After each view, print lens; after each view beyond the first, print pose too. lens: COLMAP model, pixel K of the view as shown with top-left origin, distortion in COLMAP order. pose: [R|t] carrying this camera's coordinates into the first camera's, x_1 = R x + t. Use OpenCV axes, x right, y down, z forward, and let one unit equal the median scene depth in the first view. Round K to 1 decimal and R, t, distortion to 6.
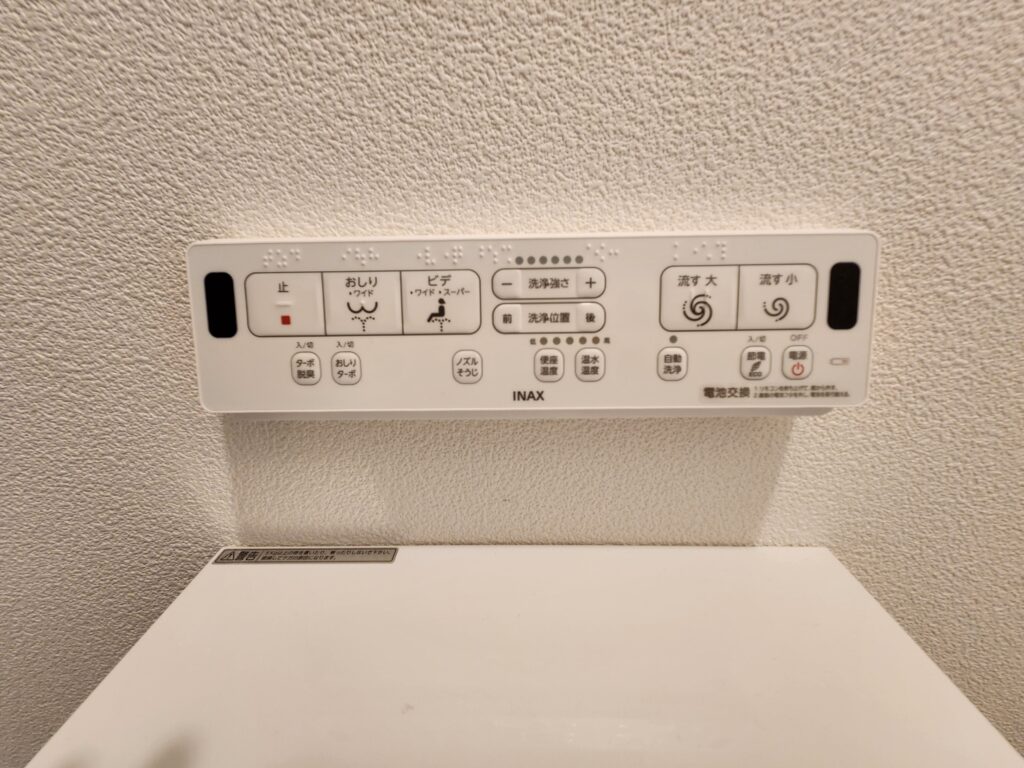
lens RADIAL K [[415.5, 0, 516.4], [0, 415.5, 379.3], [0, 0, 1]] dist [-0.000321, -0.000236]
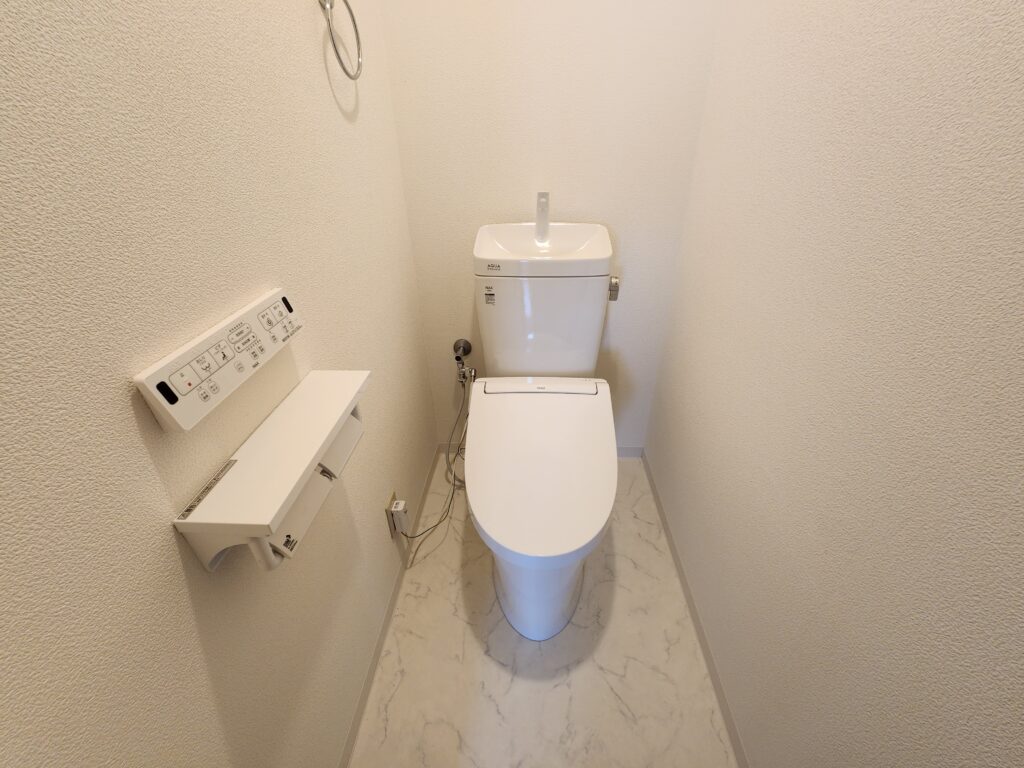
lens RADIAL K [[415.5, 0, 516.4], [0, 415.5, 379.3], [0, 0, 1]] dist [-0.000321, -0.000236]
pose [[0.033513, -0.514739, 0.856691, -2.872665], [0.366634, 0.803746, 0.468585, -0.676607], [-0.929762, 0.298388, 0.215657, -1.661523]]
